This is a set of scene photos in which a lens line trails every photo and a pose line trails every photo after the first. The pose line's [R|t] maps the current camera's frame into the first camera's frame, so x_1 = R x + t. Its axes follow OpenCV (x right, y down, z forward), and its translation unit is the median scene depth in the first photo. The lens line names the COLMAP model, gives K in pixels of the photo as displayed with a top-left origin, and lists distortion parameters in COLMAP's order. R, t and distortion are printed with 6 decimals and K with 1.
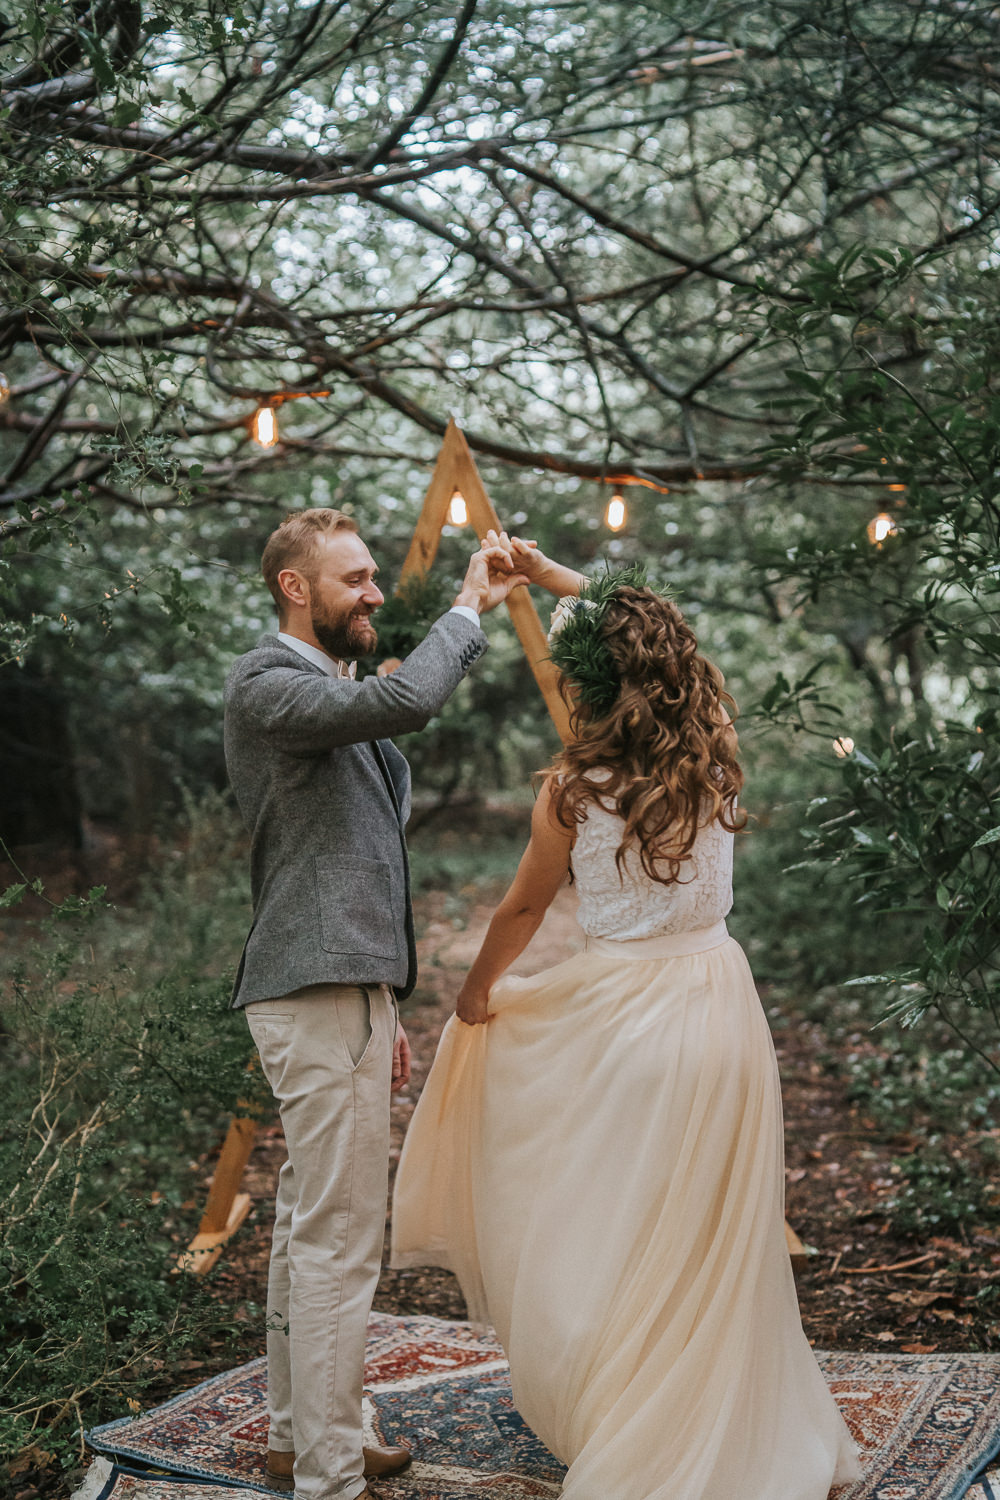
lens RADIAL K [[2249.0, 0, 500.0], [0, 2249.0, 750.0], [0, 0, 1]] dist [-0.084842, -0.151474]
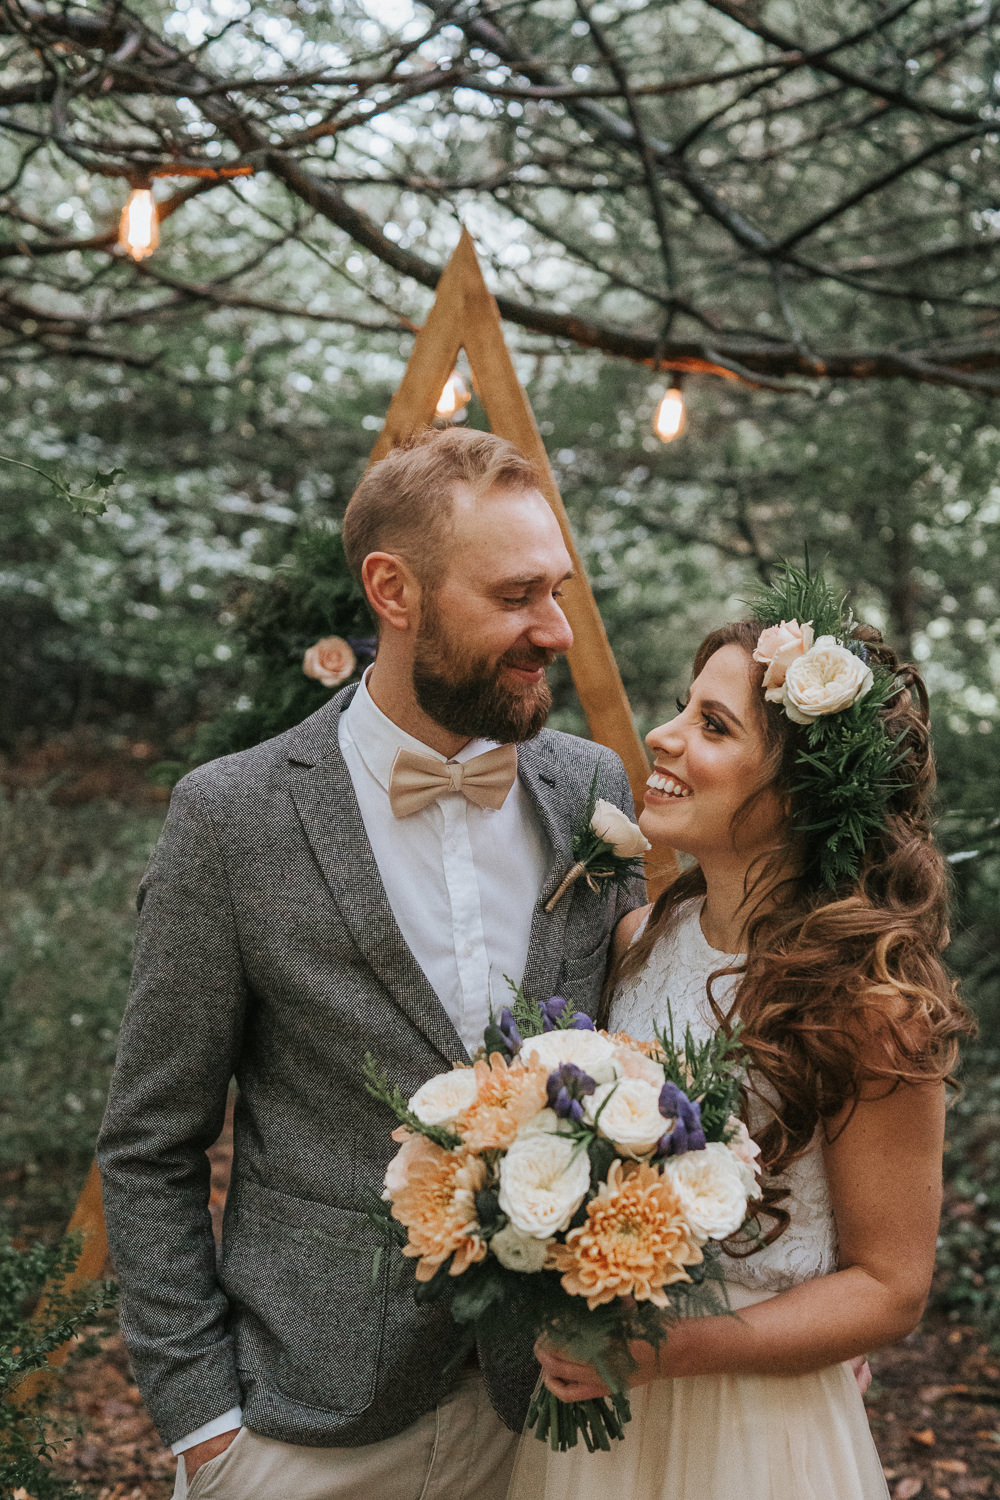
lens RADIAL K [[2337.0, 0, 500.0], [0, 2337.0, 750.0], [0, 0, 1]] dist [-0.043667, 0.002931]
pose [[0.996303, 0.068480, 0.051874, -0.027371], [-0.070444, 0.996828, 0.037023, -0.029884], [-0.049174, -0.040540, 0.997967, 0.319252]]
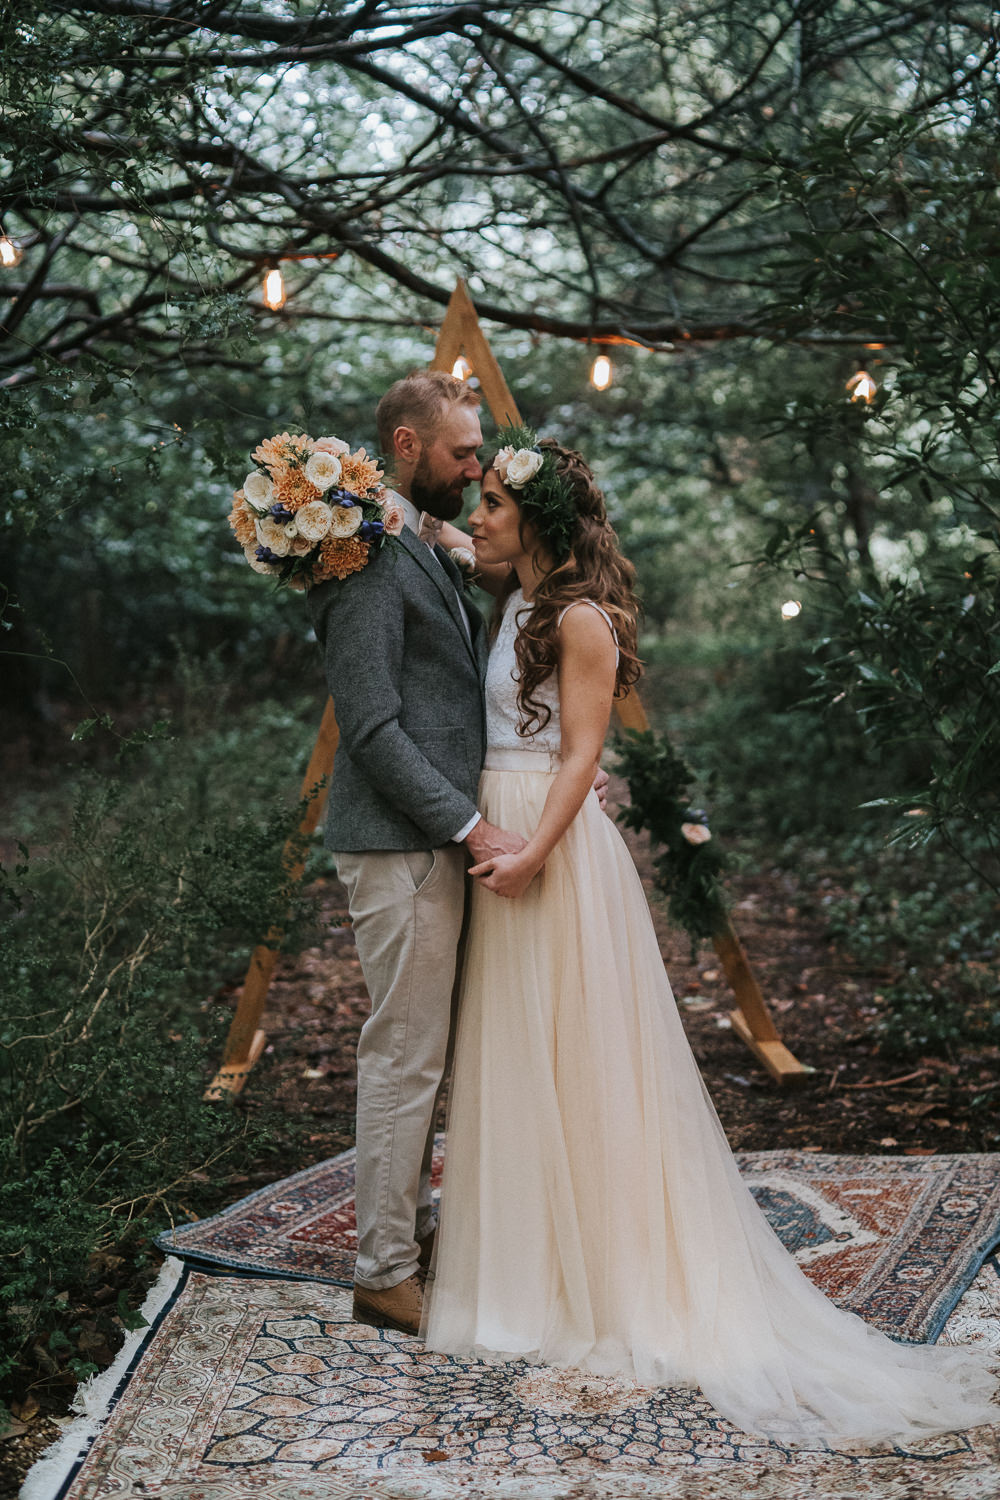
lens RADIAL K [[2267.7, 0, 500.0], [0, 2267.7, 750.0], [0, 0, 1]] dist [-0.112919, -0.090608]
pose [[0.999433, -0.010921, 0.031853, -0.030113], [0.009100, 0.998346, 0.056769, 0.008184], [-0.032420, -0.056447, 0.997879, -0.041344]]
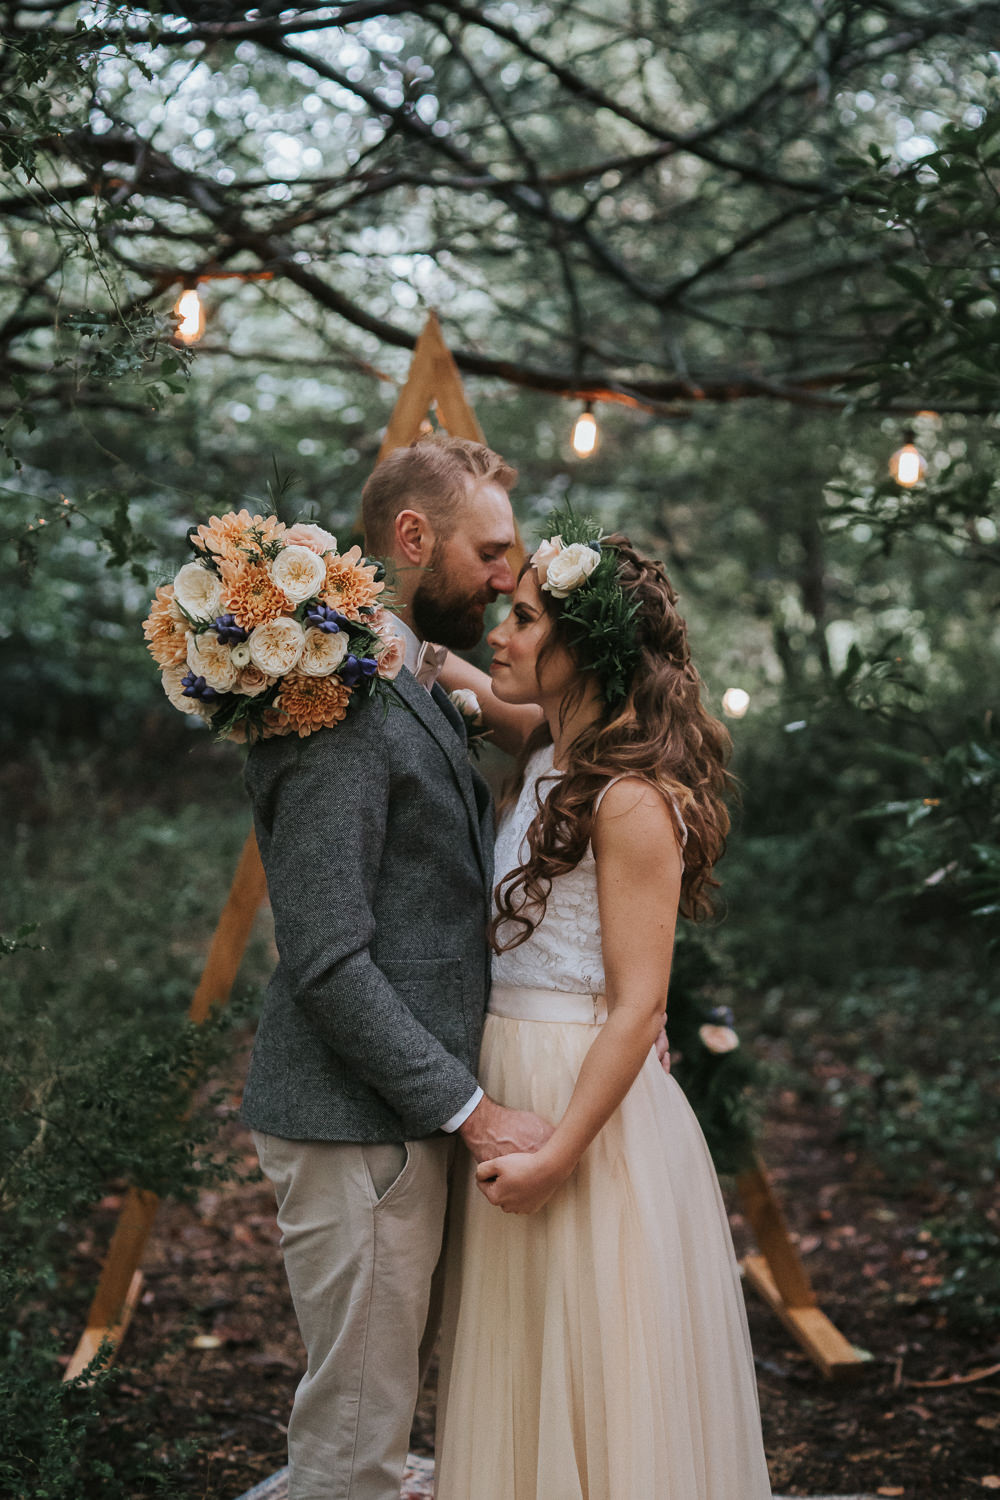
lens RADIAL K [[2448.5, 0, 561.2], [0, 2448.5, 666.5], [0, 0, 1]] dist [-0.093875, -0.032035]
pose [[0.994215, 0.022343, 0.105058, -0.051254], [-0.021475, 0.999725, -0.009384, -0.011203], [-0.105239, 0.007073, 0.994422, 0.103421]]
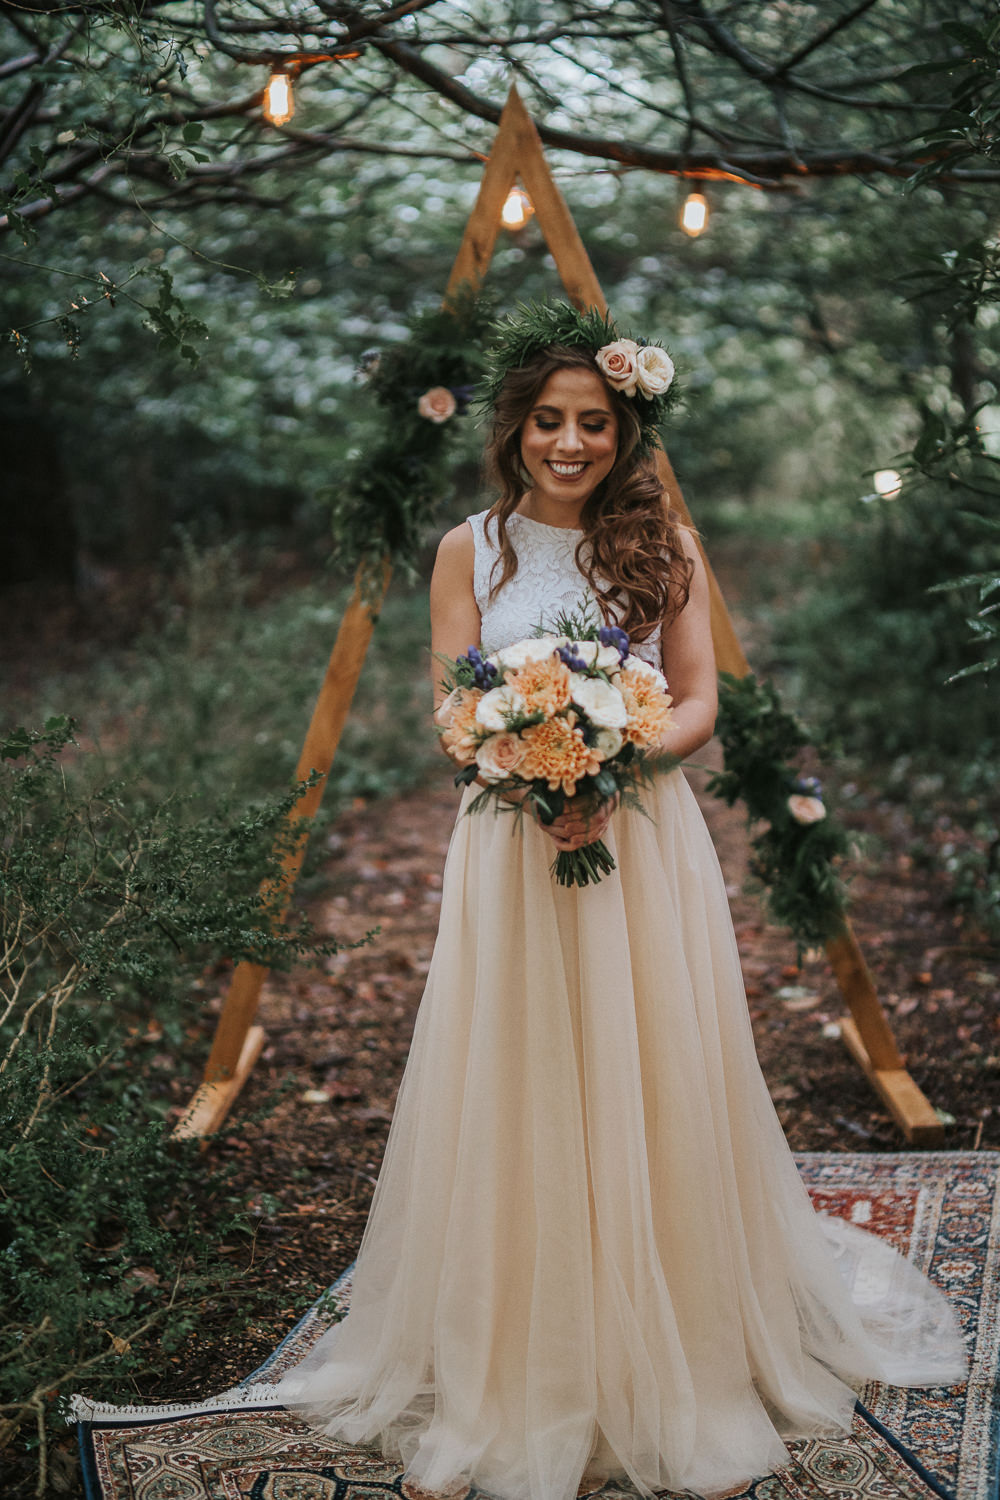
lens RADIAL K [[2249.0, 0, 500.0], [0, 2249.0, 750.0], [0, 0, 1]] dist [-0.084842, -0.151474]
pose [[0.999978, 0.006101, -0.002424, -0.018339], [-0.005762, 0.992598, 0.121308, -0.007852], [0.003146, -0.121291, 0.992612, 0.149205]]
